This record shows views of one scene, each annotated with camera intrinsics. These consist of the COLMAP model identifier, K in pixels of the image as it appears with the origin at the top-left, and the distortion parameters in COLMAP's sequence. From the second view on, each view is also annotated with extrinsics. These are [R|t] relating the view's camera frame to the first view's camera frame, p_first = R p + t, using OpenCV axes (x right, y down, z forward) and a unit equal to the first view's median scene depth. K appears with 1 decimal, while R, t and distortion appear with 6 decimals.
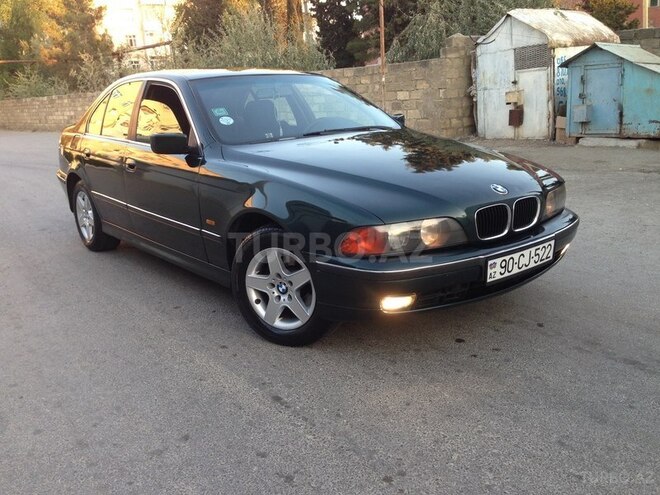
lens RADIAL K [[605.1, 0, 330.0], [0, 605.1, 247.5], [0, 0, 1]] dist [0.141973, -0.260416]
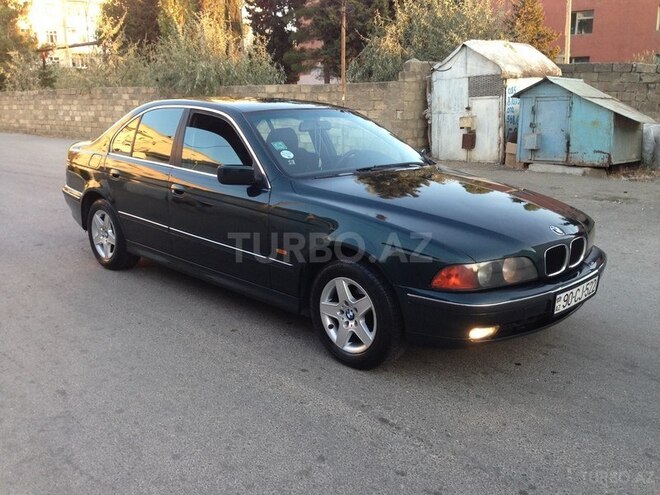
lens RADIAL K [[605.1, 0, 330.0], [0, 605.1, 247.5], [0, 0, 1]] dist [0.141973, -0.260416]
pose [[0.991667, 0.017845, 0.127584, -0.158719], [-0.016258, 0.999777, -0.013470, -0.023063], [-0.127796, 0.011284, 0.991736, -0.040430]]
